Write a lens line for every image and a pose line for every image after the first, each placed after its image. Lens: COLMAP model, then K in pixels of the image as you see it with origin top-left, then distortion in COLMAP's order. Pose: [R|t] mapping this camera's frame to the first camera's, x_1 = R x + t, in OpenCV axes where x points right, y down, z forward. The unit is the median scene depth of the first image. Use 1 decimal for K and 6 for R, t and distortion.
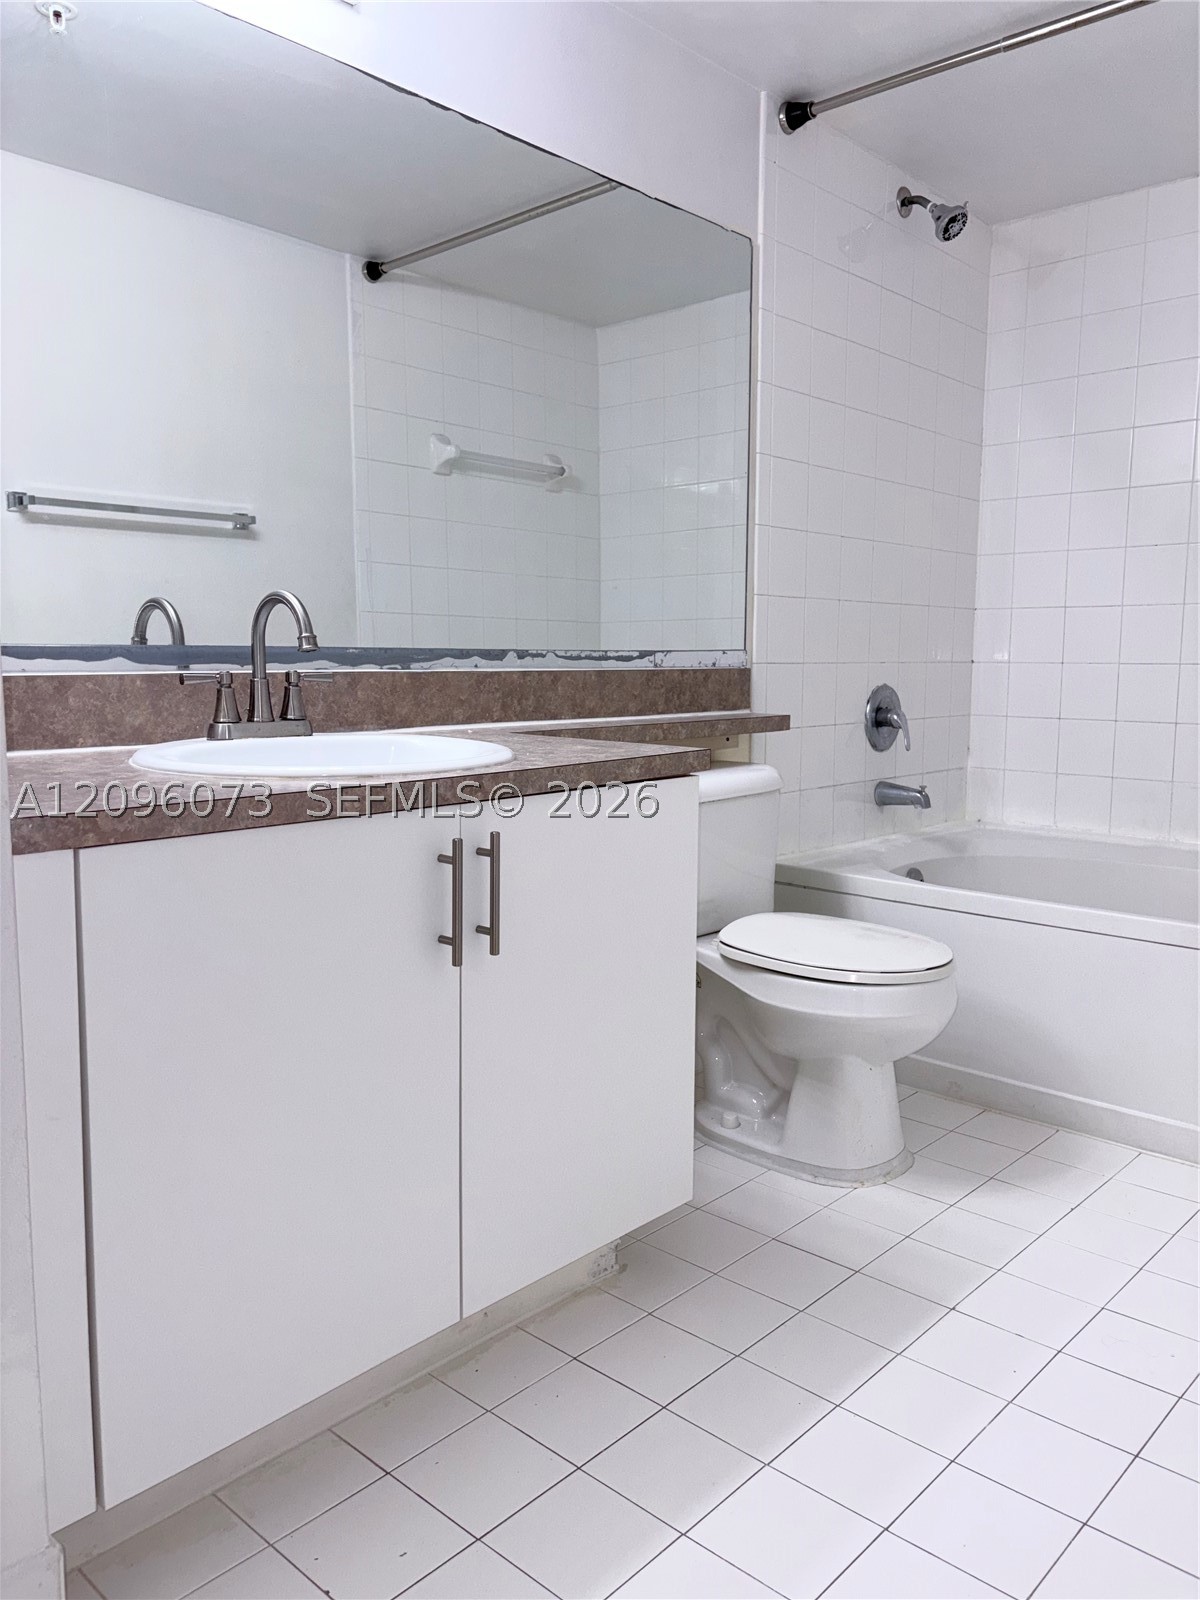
lens RADIAL K [[1209.6, 0, 596.3], [0, 1209.6, 803.5], [0, 0, 1]] dist [0.047485, -0.048766]
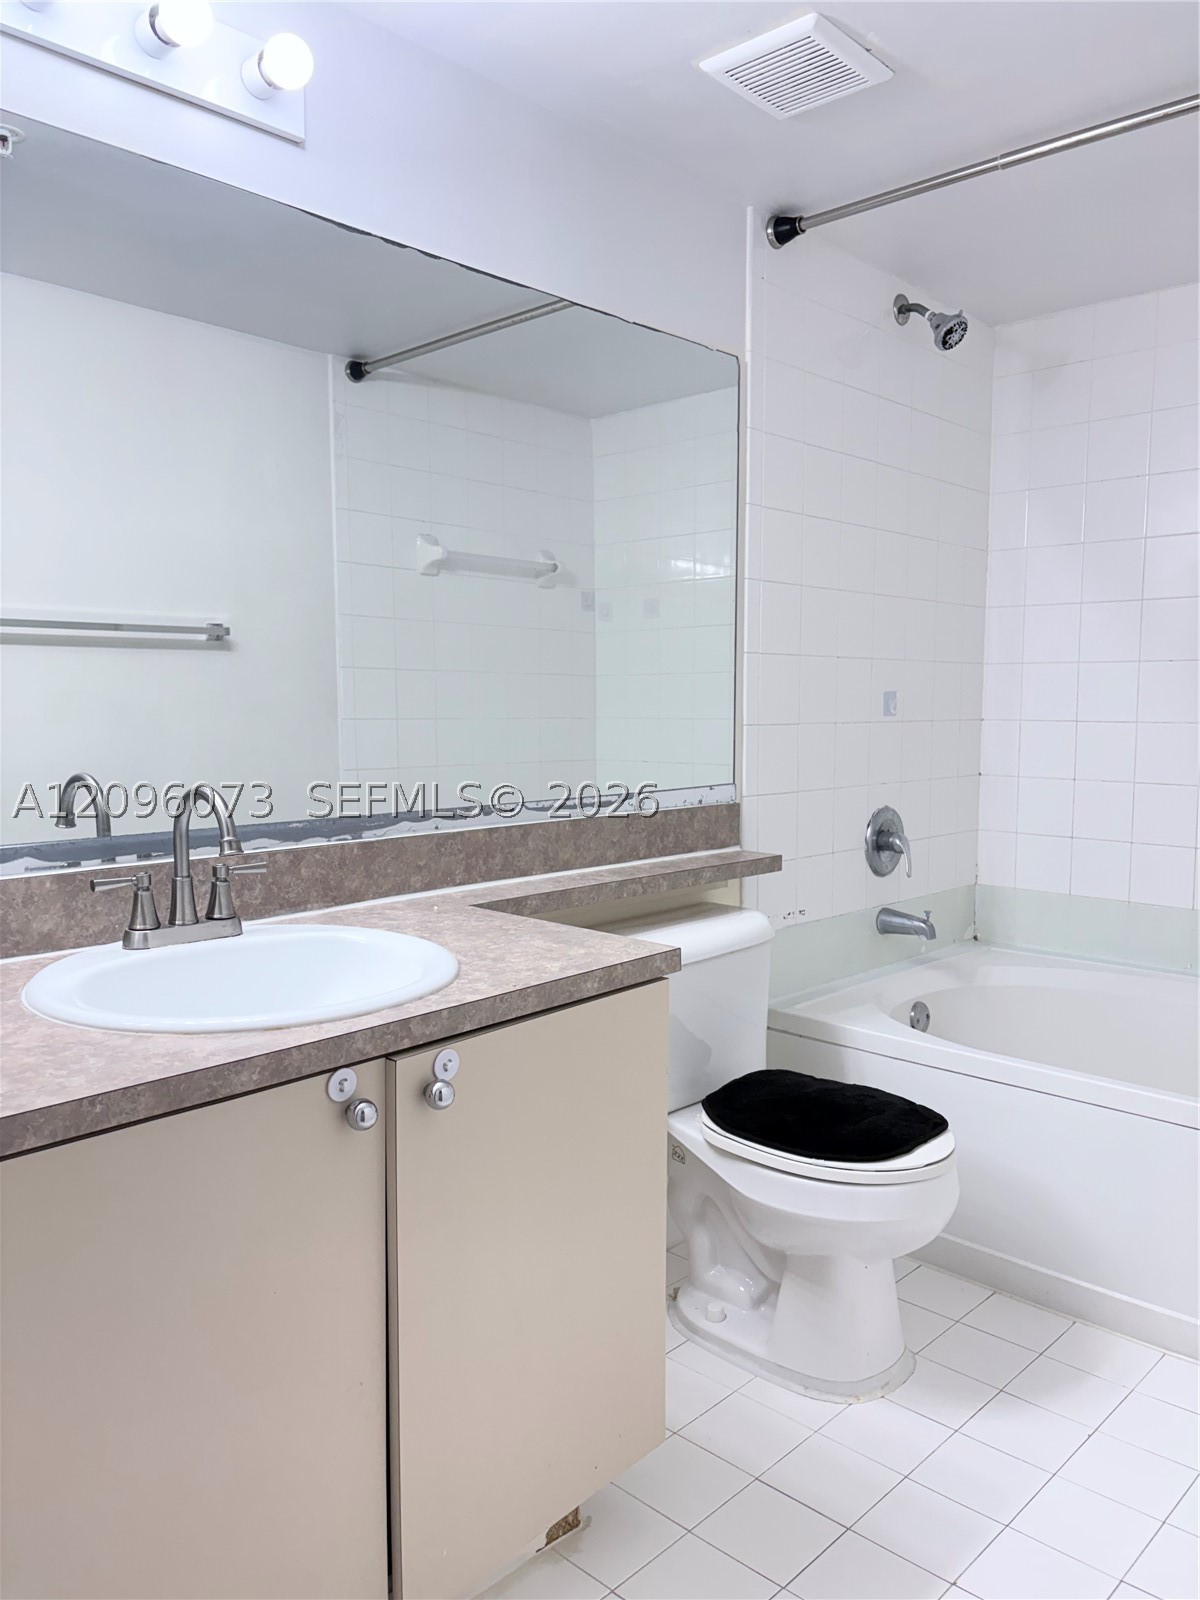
lens RADIAL K [[1209.6, 0, 598.7], [0, 1209.6, 806.1], [0, 0, 1]] dist [0.047485, -0.048766]
pose [[0.999919, -0.000139, -0.012698, 0.029513], [-0.000251, 0.999526, -0.030772, -0.081363], [0.012696, 0.030772, 0.999446, 0.057965]]
